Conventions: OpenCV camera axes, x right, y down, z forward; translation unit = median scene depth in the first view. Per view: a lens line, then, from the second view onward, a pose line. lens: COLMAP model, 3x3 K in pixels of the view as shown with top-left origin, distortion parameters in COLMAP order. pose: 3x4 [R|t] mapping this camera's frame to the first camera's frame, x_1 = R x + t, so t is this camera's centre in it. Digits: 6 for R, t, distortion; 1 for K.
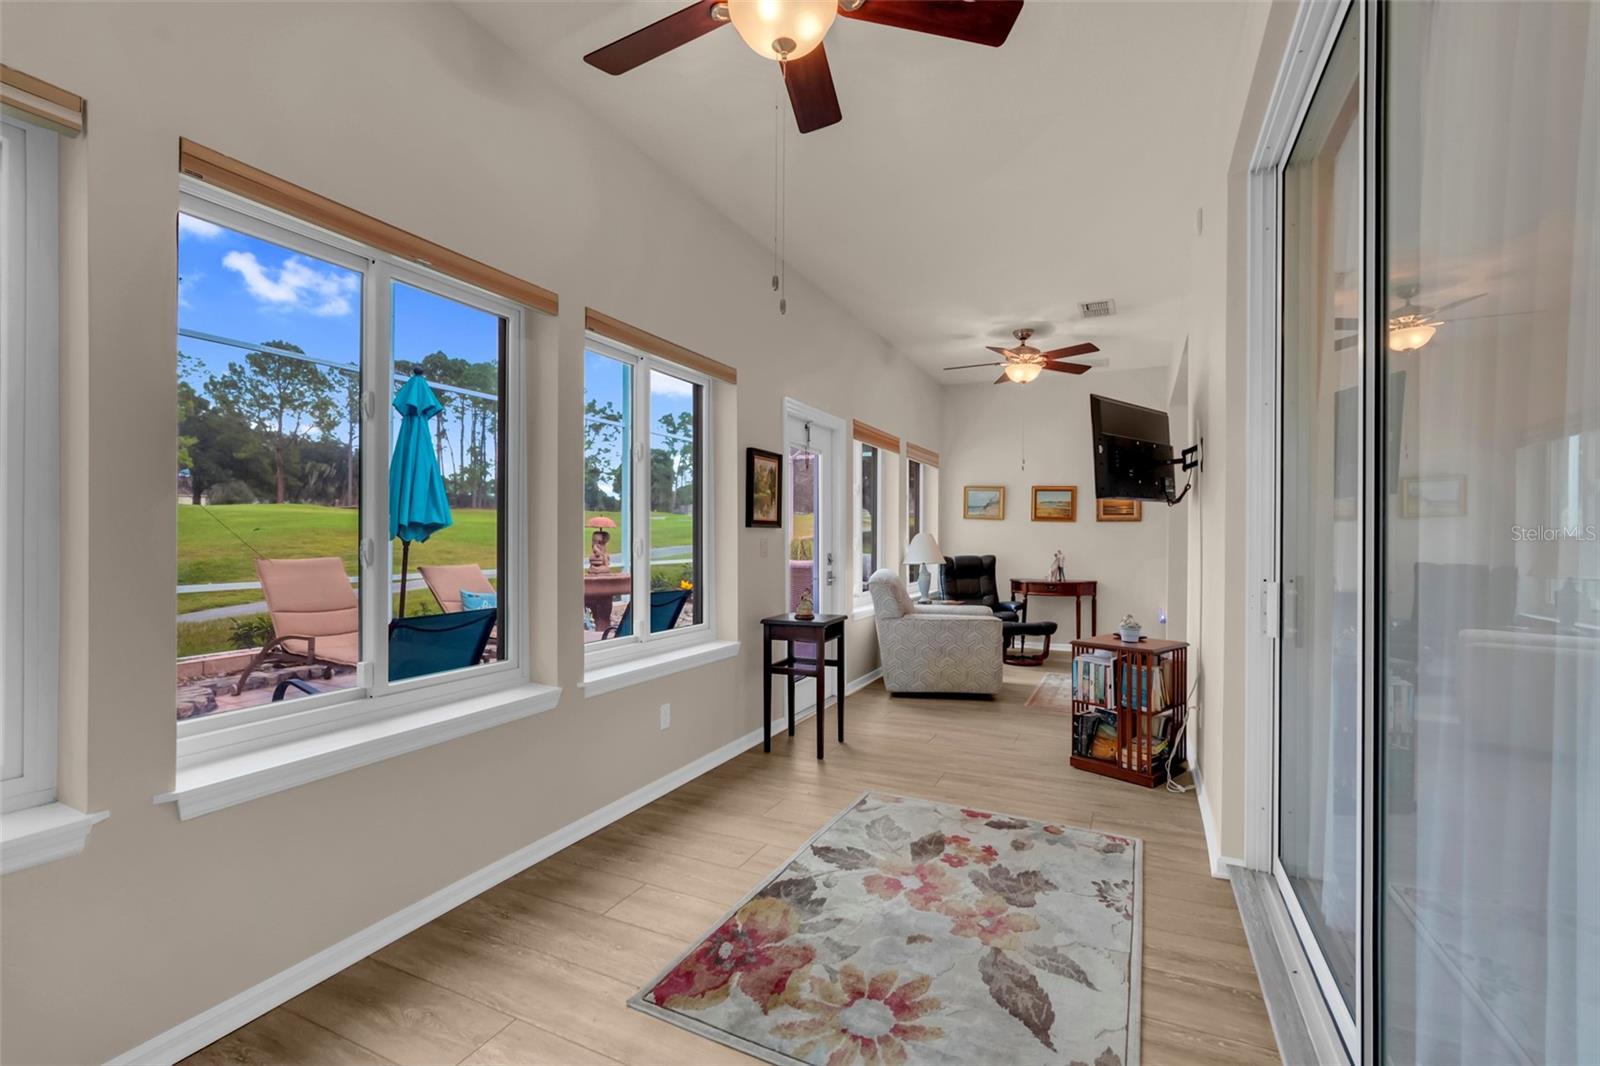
lens RADIAL K [[700.8, 0, 800.7], [0, 700.8, 535.2], [0, 0, 1]] dist [-0.012851, 0.006604]
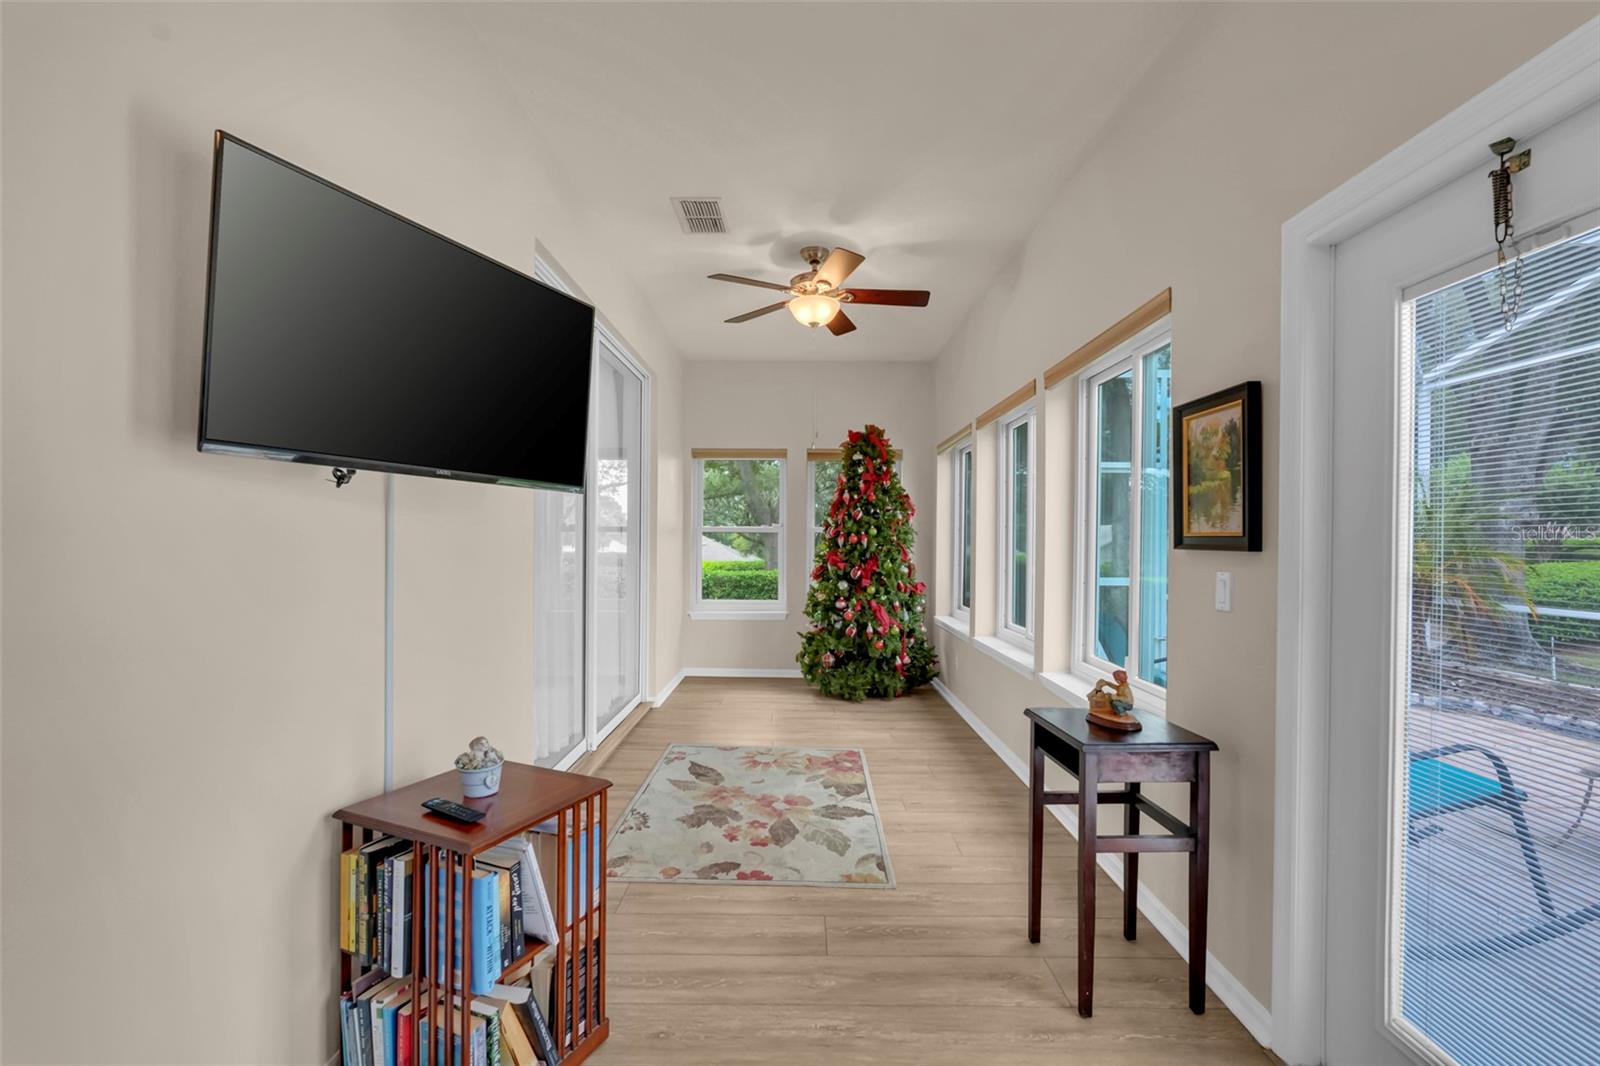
lens RADIAL K [[700.8, 0, 800.7], [0, 700.8, 535.2], [0, 0, 1]] dist [-0.012851, 0.006604]
pose [[-0.901530, -0.012098, -0.432546, 0.698507], [-0.009269, 0.999920, -0.008649, -0.023718], [0.432616, -0.003788, -0.901570, 2.181387]]
